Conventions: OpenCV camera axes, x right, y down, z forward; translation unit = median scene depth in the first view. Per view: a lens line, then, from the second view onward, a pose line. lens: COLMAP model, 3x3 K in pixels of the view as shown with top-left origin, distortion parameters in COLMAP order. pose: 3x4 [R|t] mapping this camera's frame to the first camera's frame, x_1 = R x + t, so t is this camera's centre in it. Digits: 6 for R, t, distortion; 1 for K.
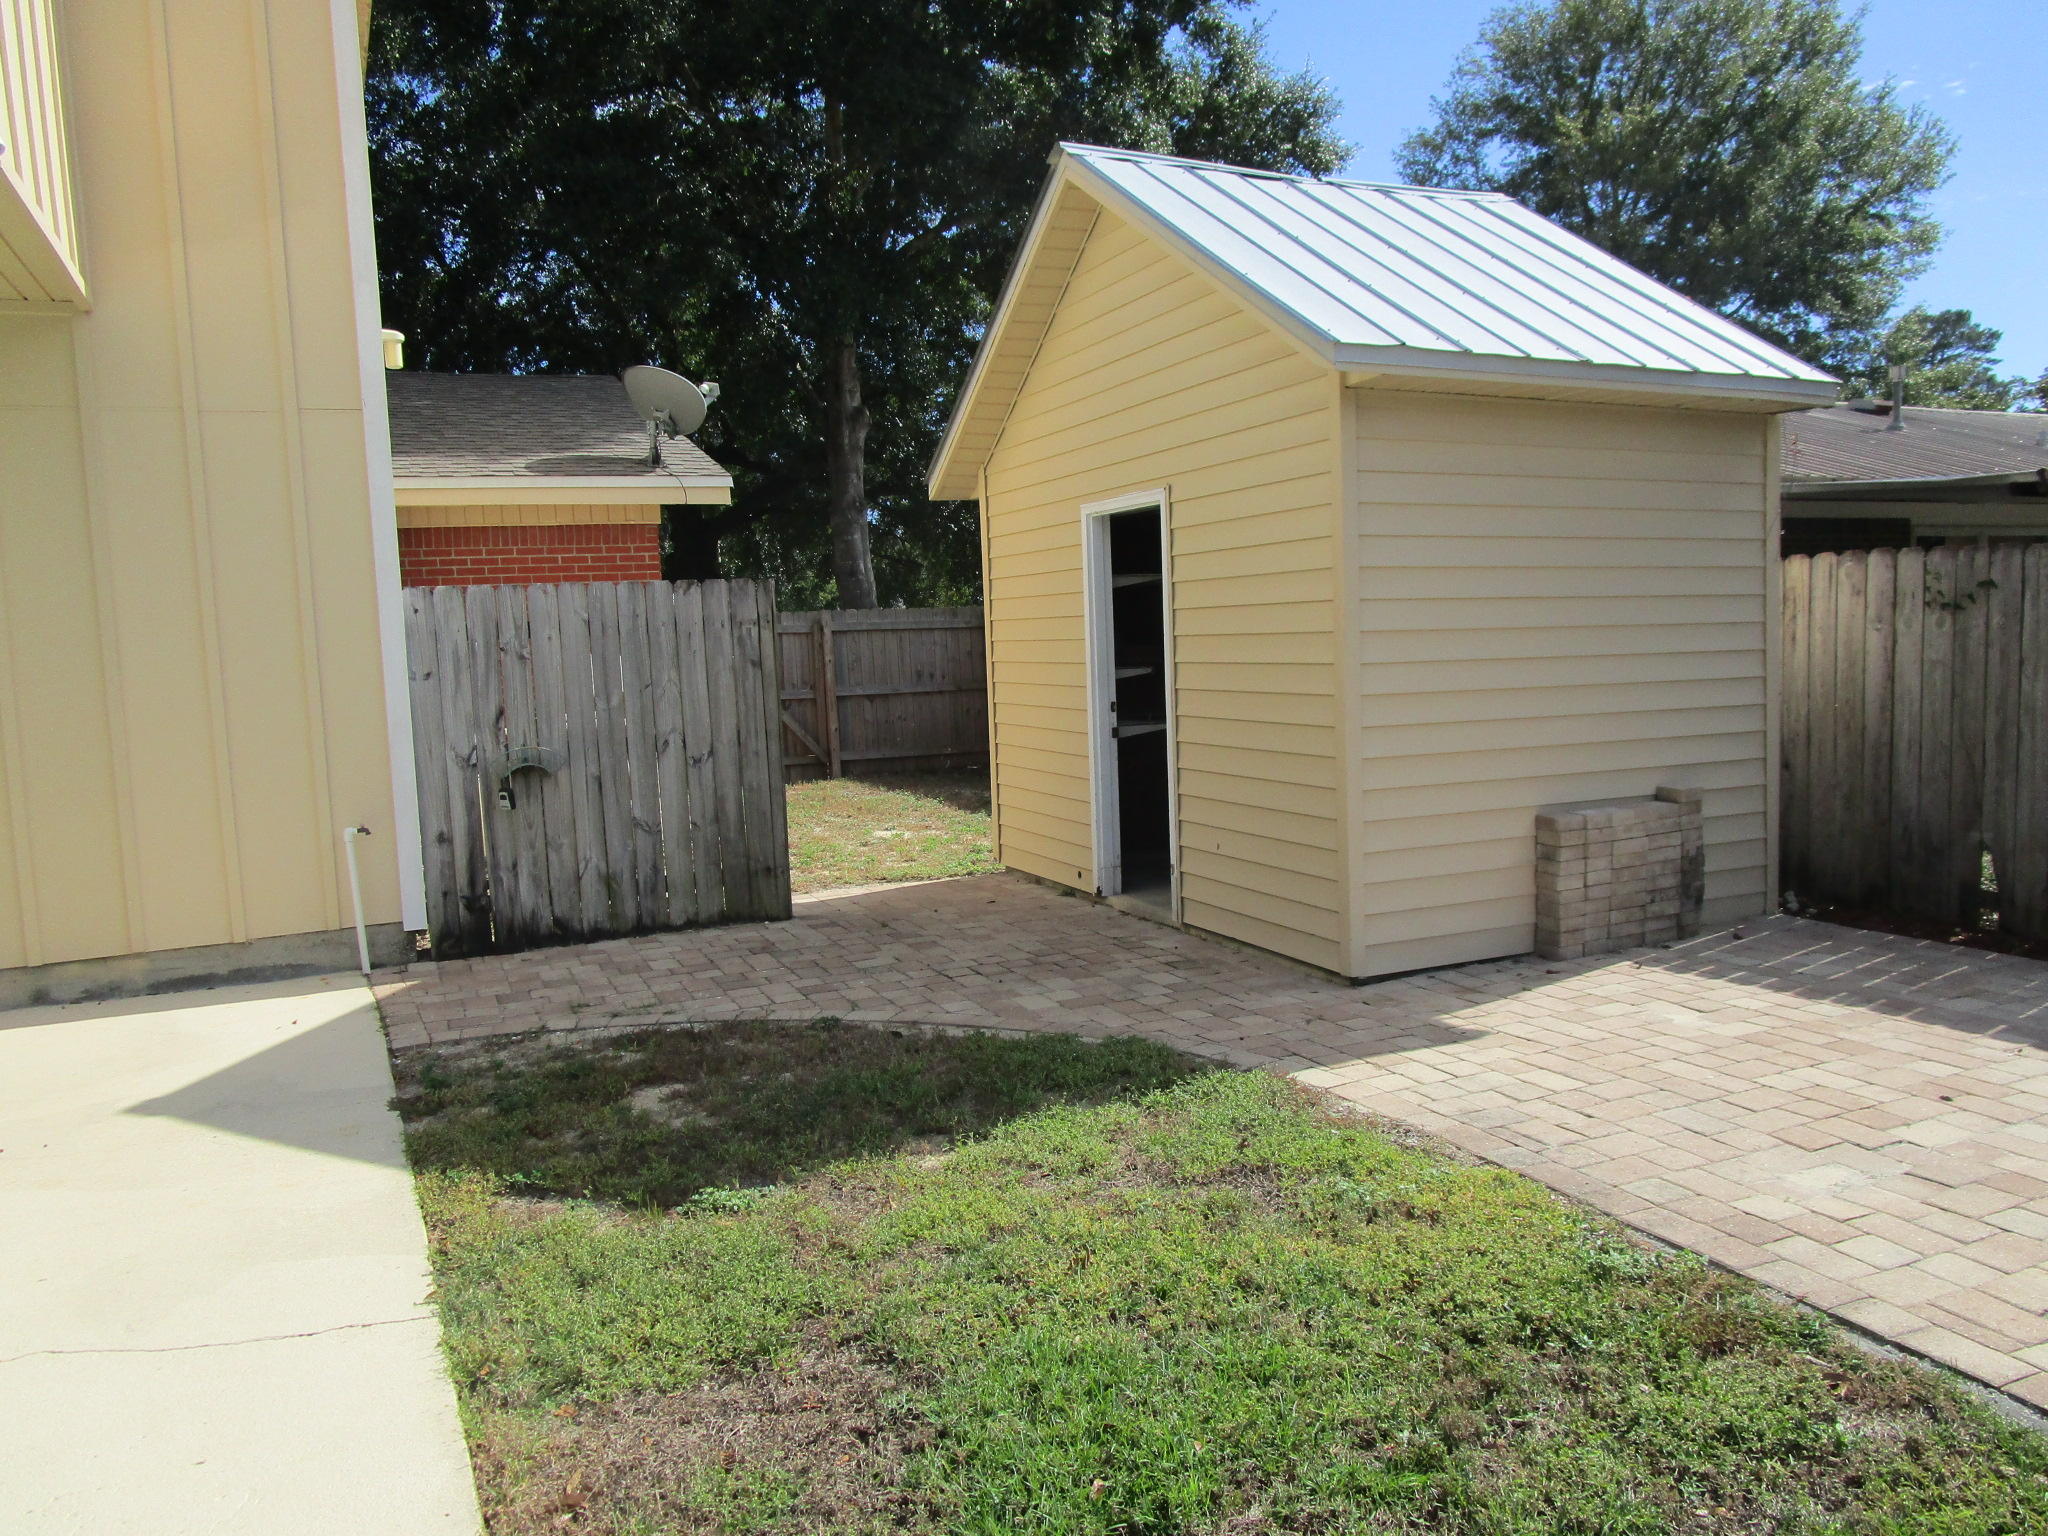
lens RADIAL K [[1469.2, 0, 1027.2], [0, 1469.2, 770.1], [0, 0, 1]] dist [0.003396, 0.000919]
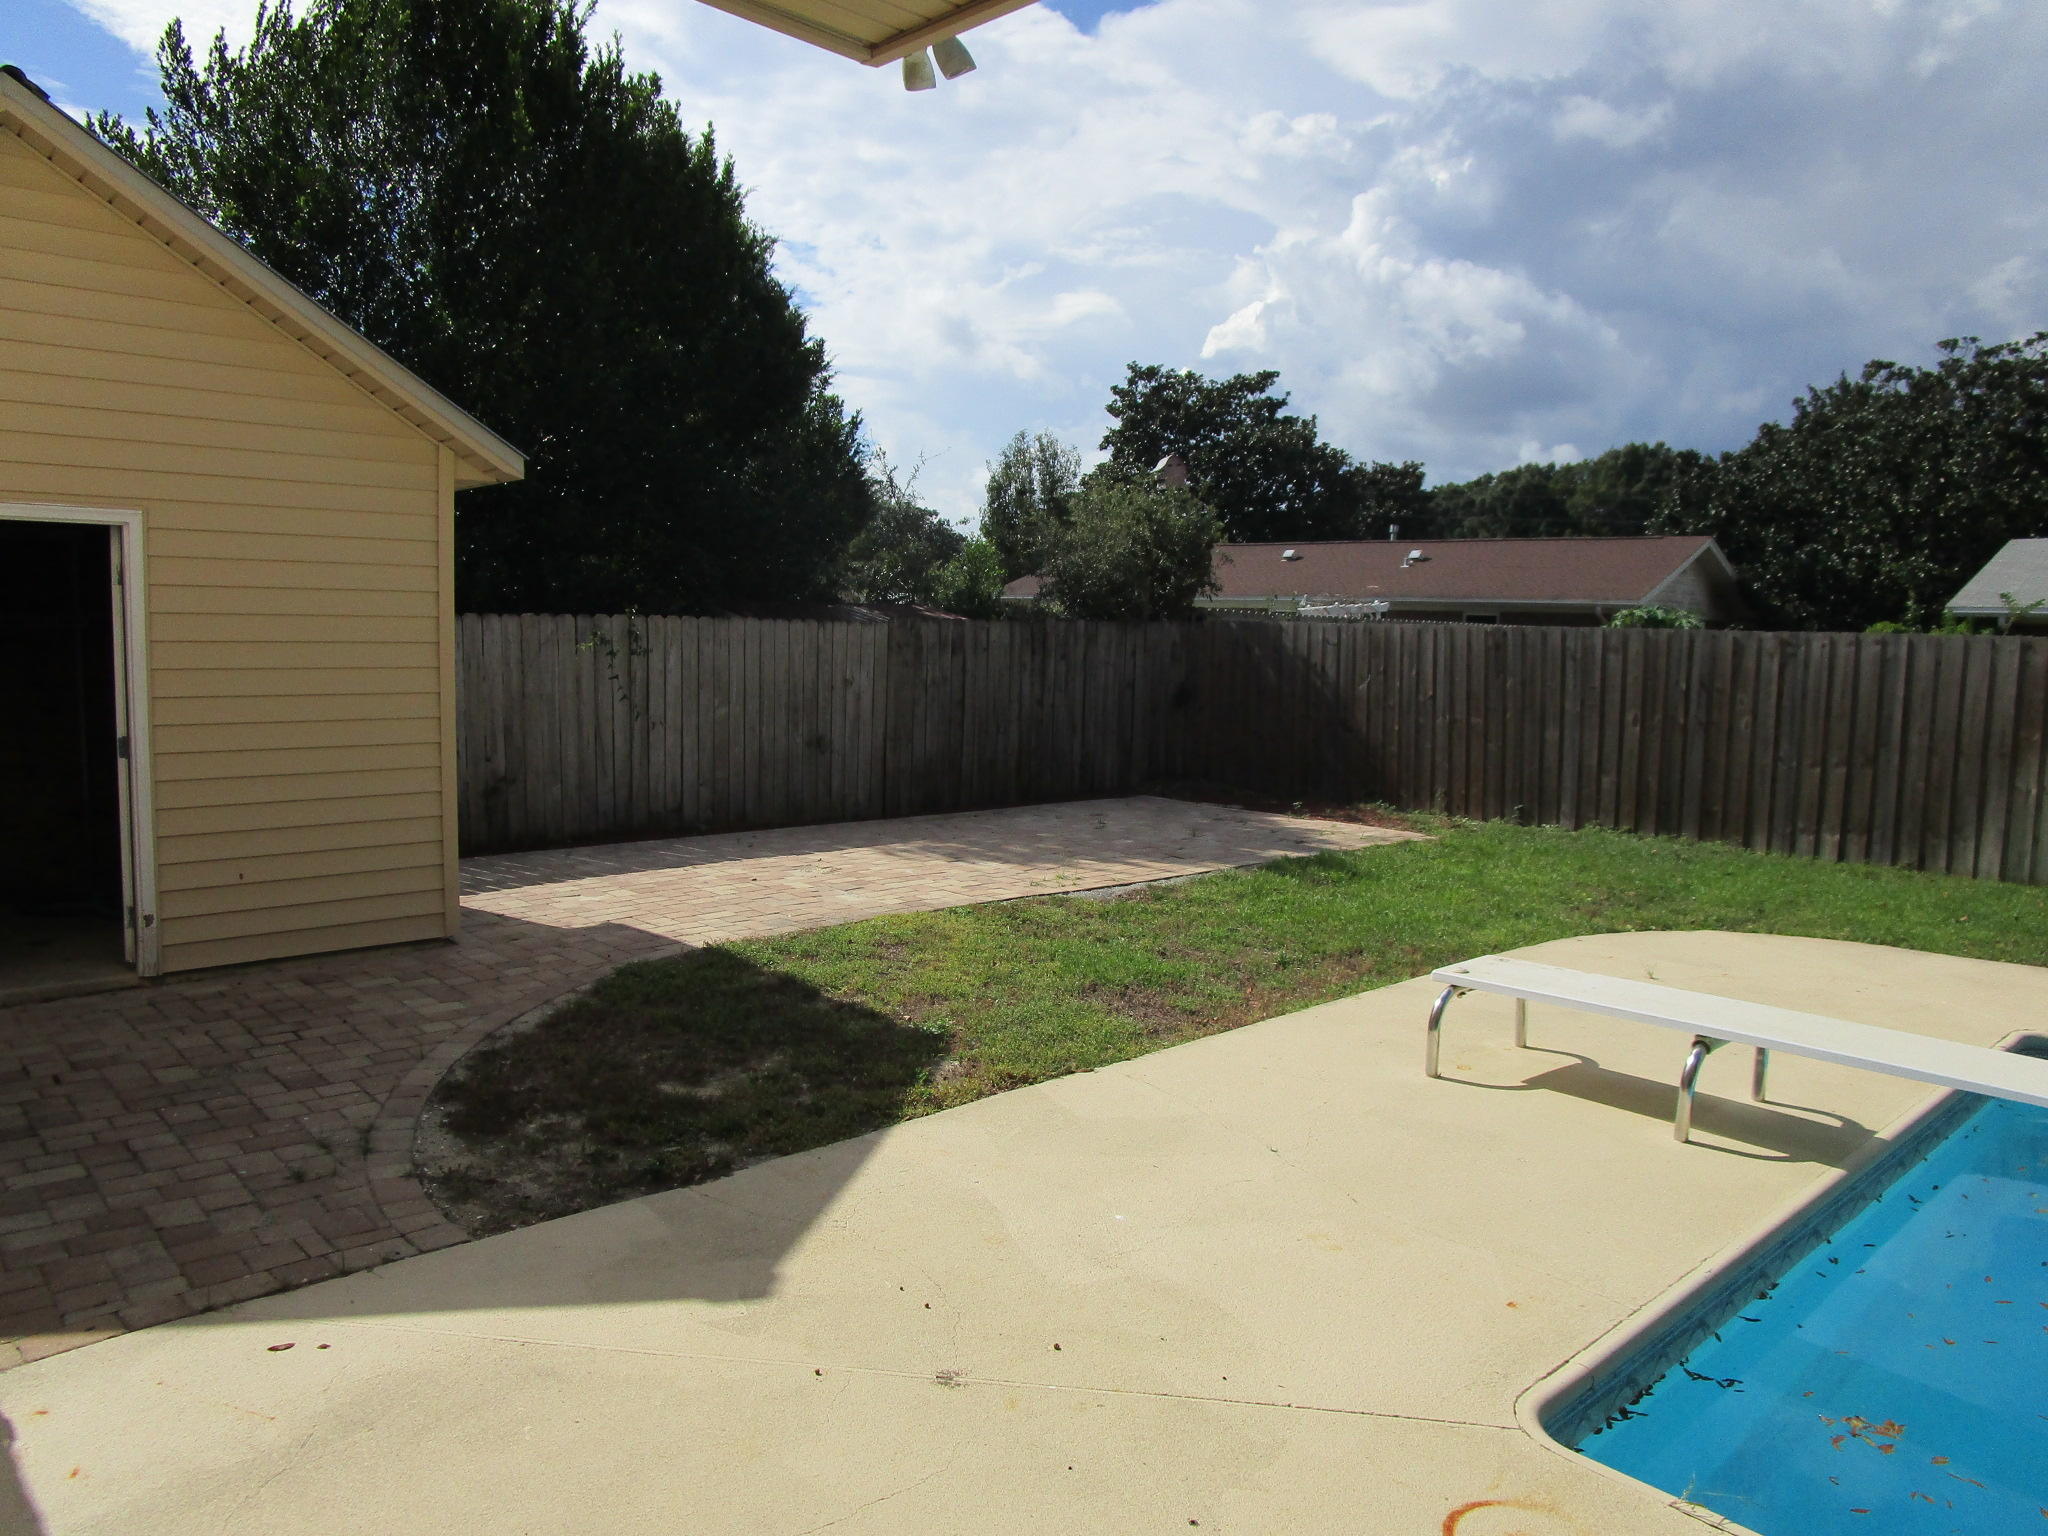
lens RADIAL K [[1469.2, 0, 1014.2], [0, 1469.2, 775.1], [0, 0, 1]] dist [0.003396, 0.000919]
pose [[-0.319490, -0.050066, 0.946266, -1.143754], [0.093921, 0.992013, 0.084198, -0.060796], [-0.942924, 0.115774, -0.312236, 0.939280]]
